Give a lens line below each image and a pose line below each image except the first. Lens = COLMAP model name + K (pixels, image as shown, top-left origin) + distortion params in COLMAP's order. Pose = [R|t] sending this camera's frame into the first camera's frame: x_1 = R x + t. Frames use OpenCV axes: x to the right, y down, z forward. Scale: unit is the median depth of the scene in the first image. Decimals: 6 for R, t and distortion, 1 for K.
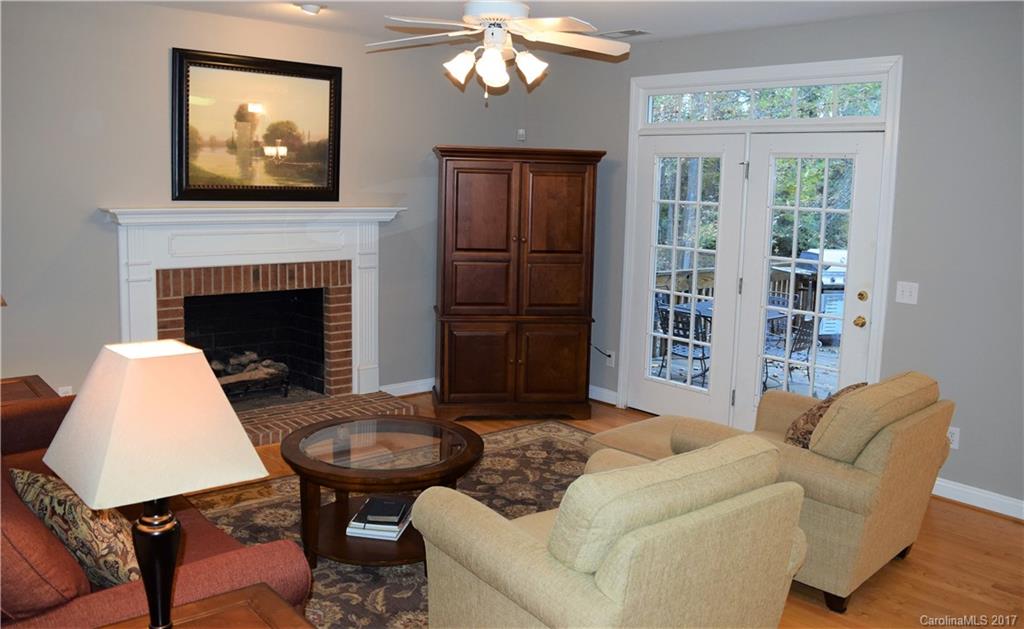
lens RADIAL K [[868.3, 0, 511.5], [0, 868.3, 312.8], [0, 0, 1]] dist [-0.049721, -0.001379]
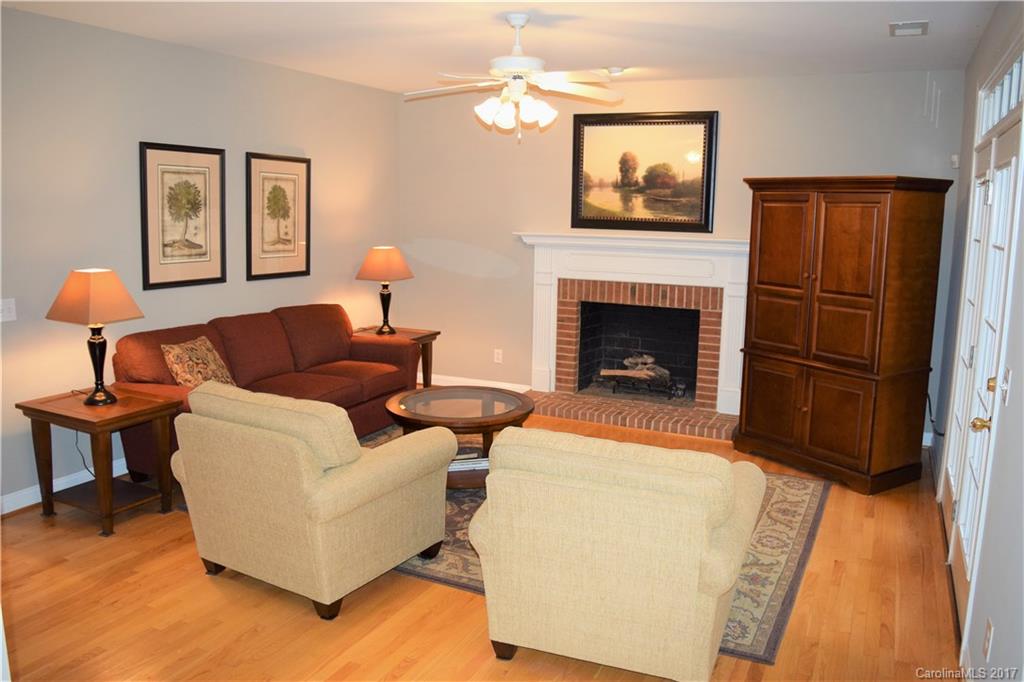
lens RADIAL K [[828.9, 0, 511.9], [0, 828.9, 338.5], [0, 0, 1]] dist [0.016202, 0.000782]
pose [[0.415250, 0.129581, -0.900431, 0.689894], [-0.147875, 0.986254, 0.073736, -0.038076], [0.897608, 0.102532, 0.428703, 0.344414]]
